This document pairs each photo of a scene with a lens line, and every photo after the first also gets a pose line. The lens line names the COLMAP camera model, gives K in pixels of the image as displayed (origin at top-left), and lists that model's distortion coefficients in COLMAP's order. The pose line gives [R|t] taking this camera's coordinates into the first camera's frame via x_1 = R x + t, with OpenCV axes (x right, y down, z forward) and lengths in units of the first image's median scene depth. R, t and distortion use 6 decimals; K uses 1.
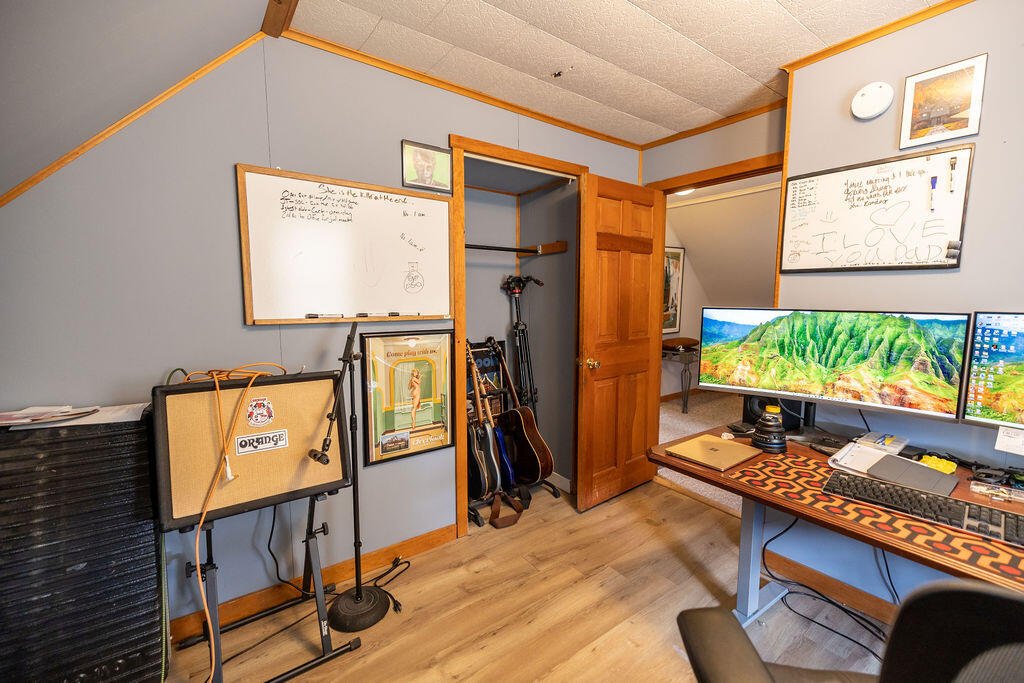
lens RADIAL K [[430.7, 0, 512.0], [0, 430.7, 341.5], [0, 0, 1]] dist [0.000228, 0.000038]
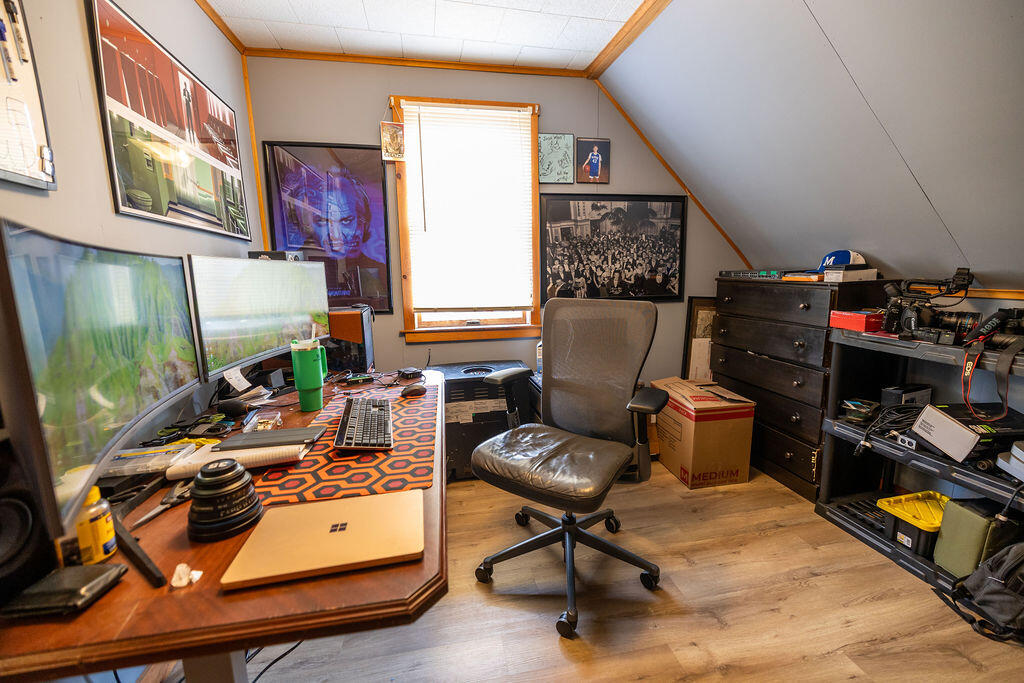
lens RADIAL K [[430.7, 0, 512.0], [0, 430.7, 341.5], [0, 0, 1]] dist [0.000228, 0.000038]
pose [[-0.899619, -0.051244, 0.433658, 0.097222], [0.064676, 0.966501, 0.248379, -0.066729], [-0.431859, 0.251494, -0.866169, 1.385553]]
